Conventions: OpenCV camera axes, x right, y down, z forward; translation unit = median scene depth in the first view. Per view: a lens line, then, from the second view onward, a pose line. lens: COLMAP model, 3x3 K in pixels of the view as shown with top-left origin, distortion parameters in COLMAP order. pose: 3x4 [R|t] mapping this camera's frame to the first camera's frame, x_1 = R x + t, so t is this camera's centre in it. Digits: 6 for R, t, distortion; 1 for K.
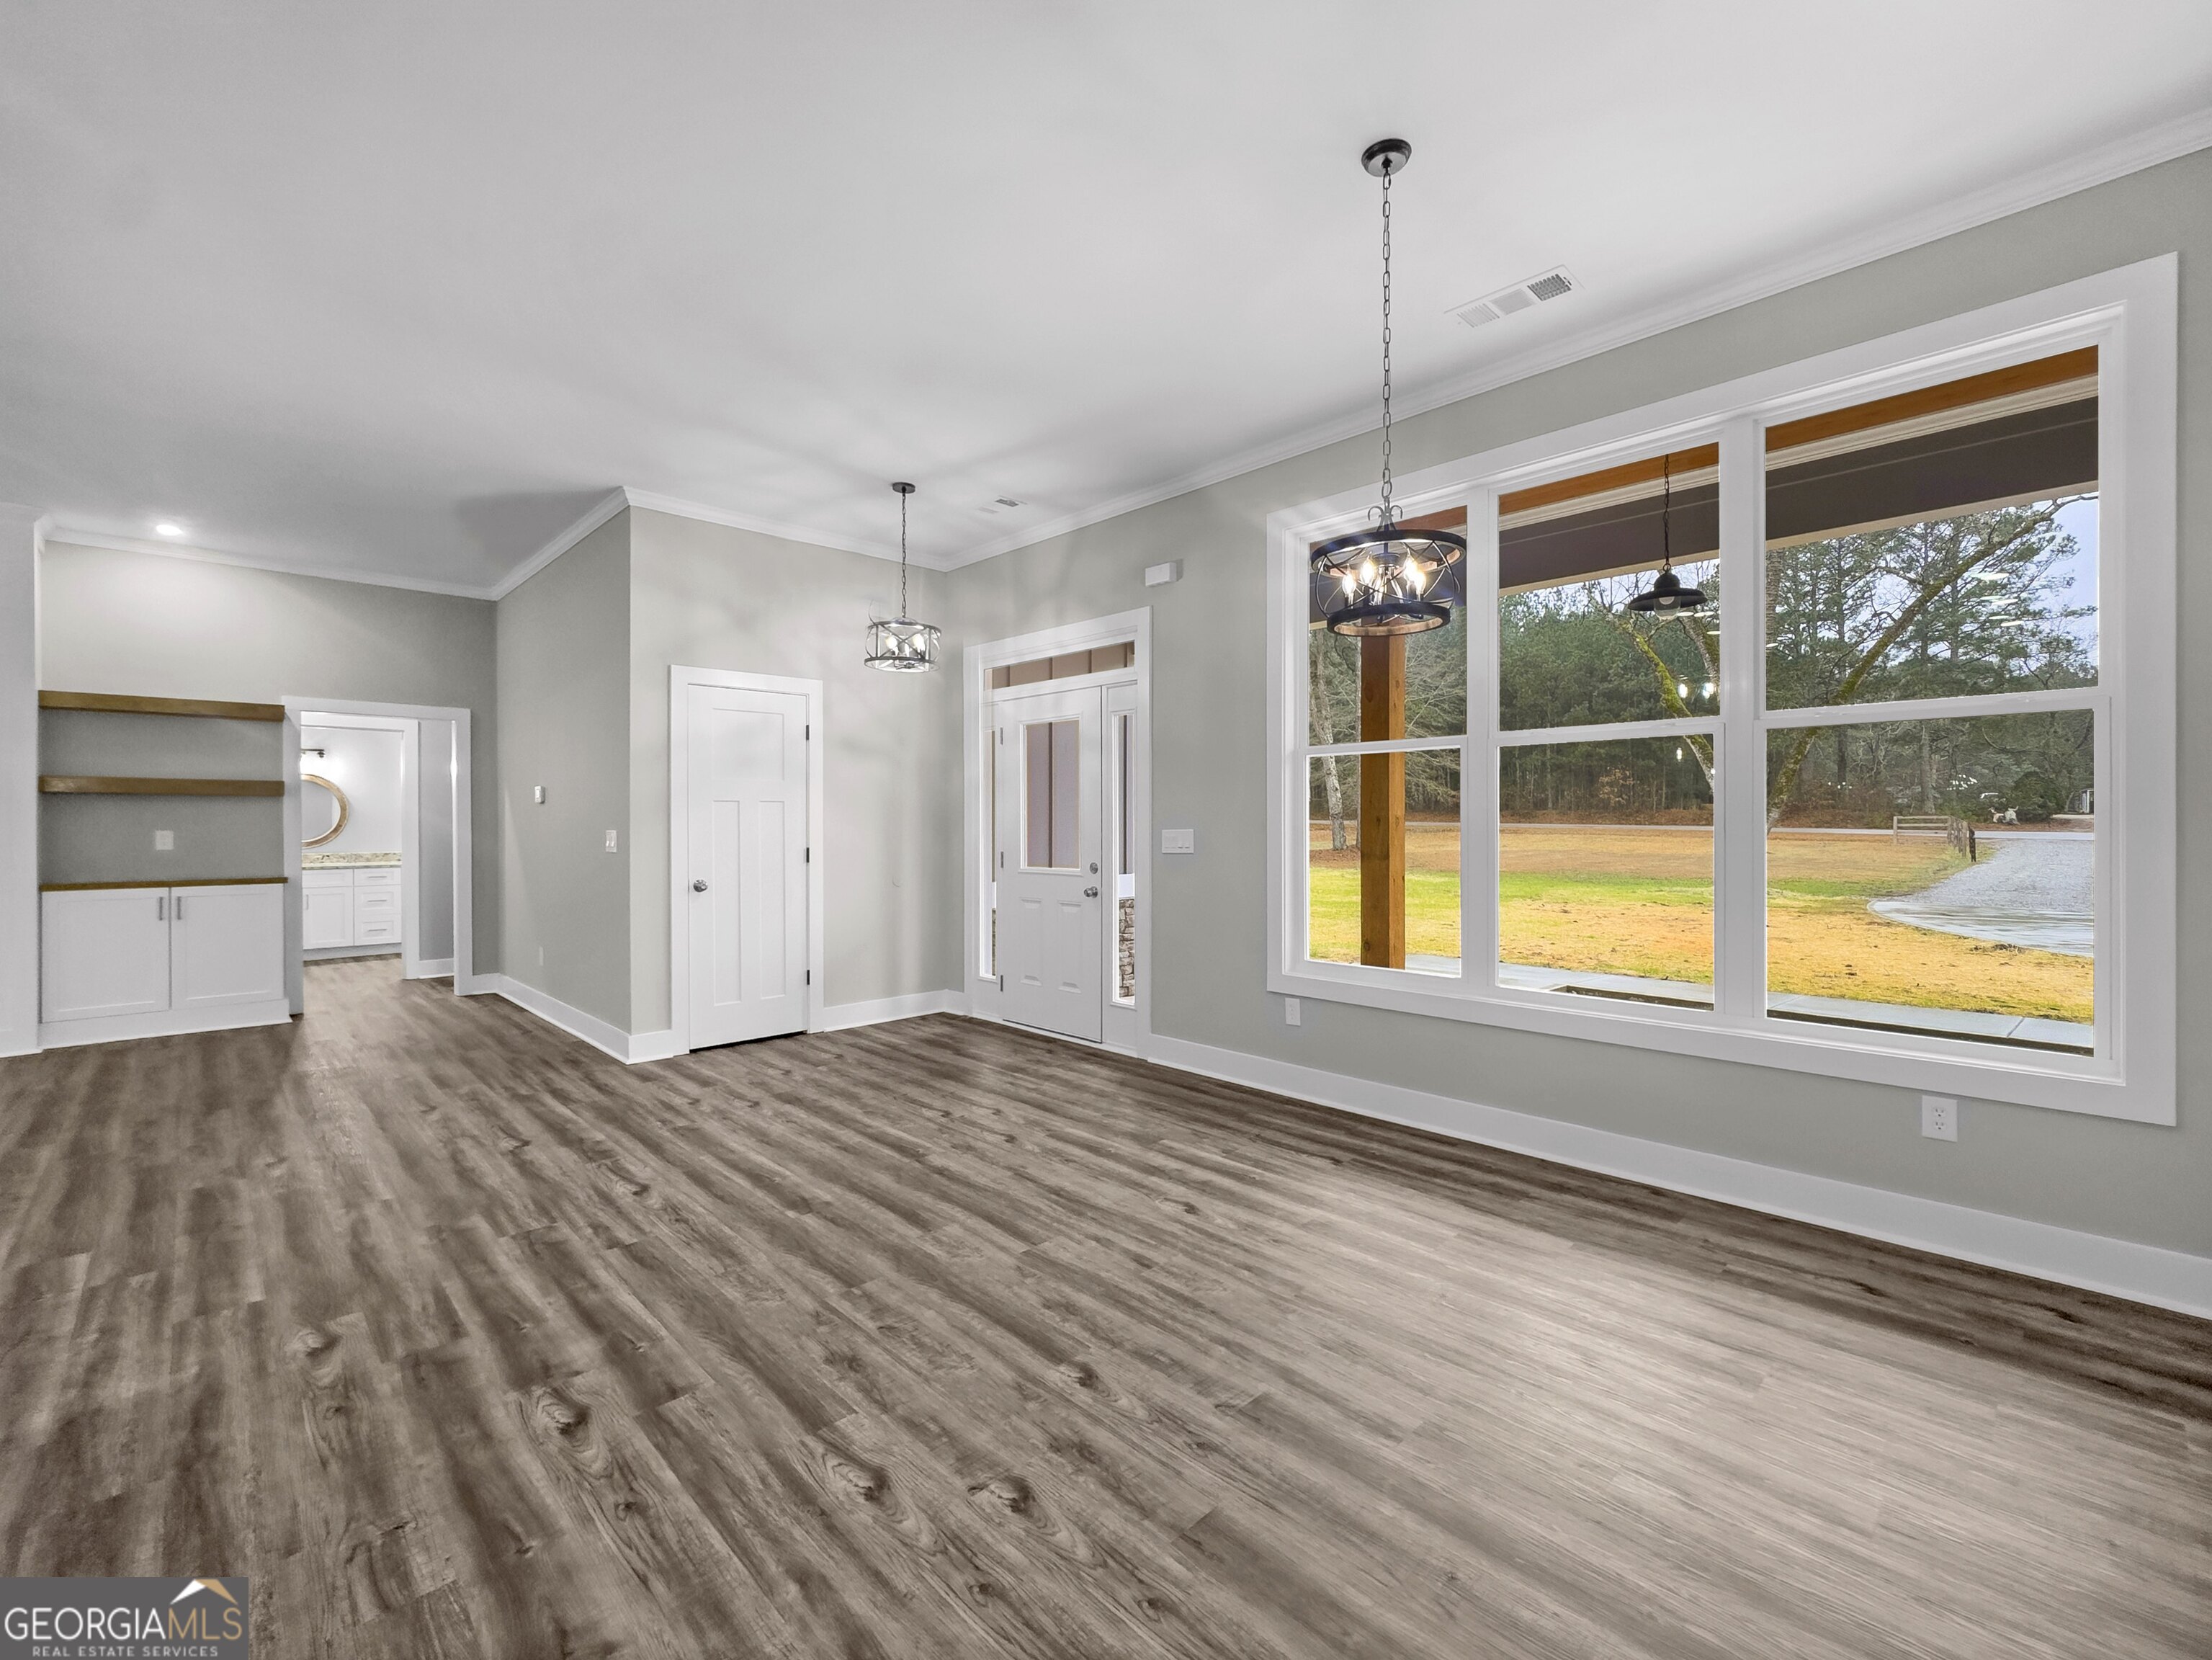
lens RADIAL K [[921.3, 0, 1093.2], [0, 921.3, 841.2], [0, 0, 1]] dist [-0.013988, 0.001420]
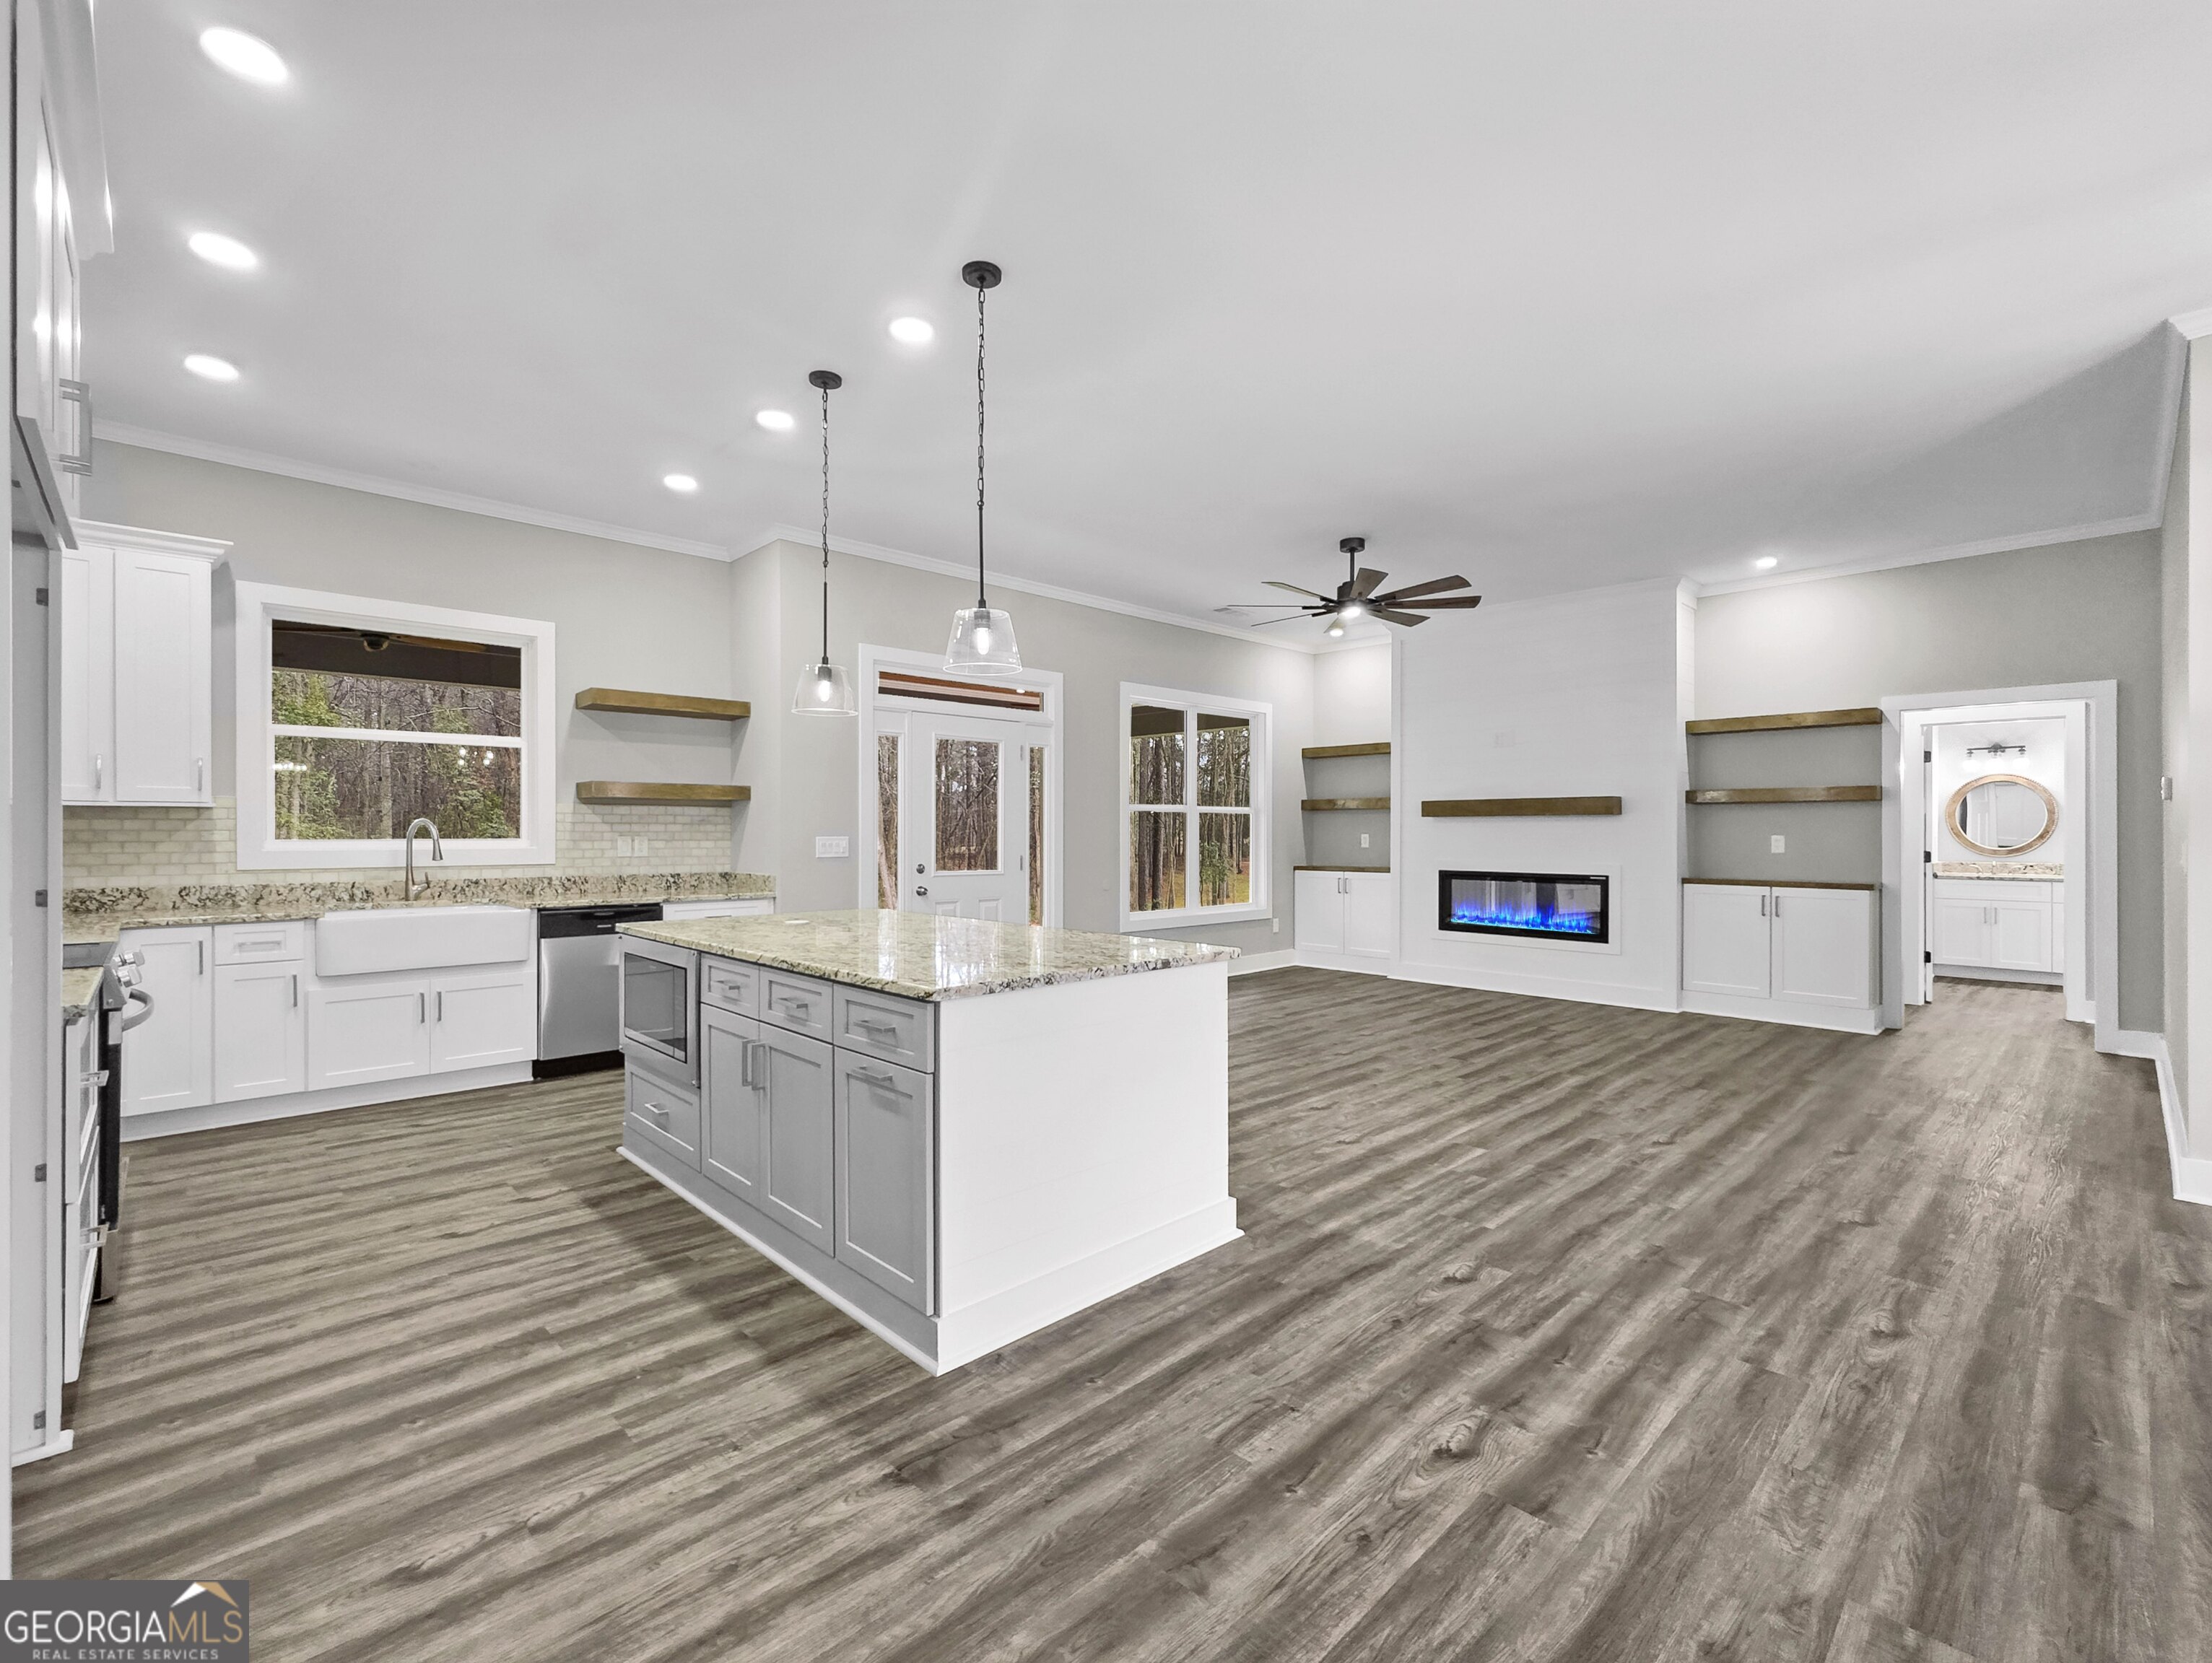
lens RADIAL K [[978.8, 0, 1126.9], [0, 978.8, 826.8], [0, 0, 1]] dist [-0.006445, 0.000510]
pose [[0.009397, -0.000072, -0.999956, 0.299969], [-0.020959, 0.999780, -0.000269, -0.008682], [0.999736, 0.020960, 0.009393, 0.420944]]
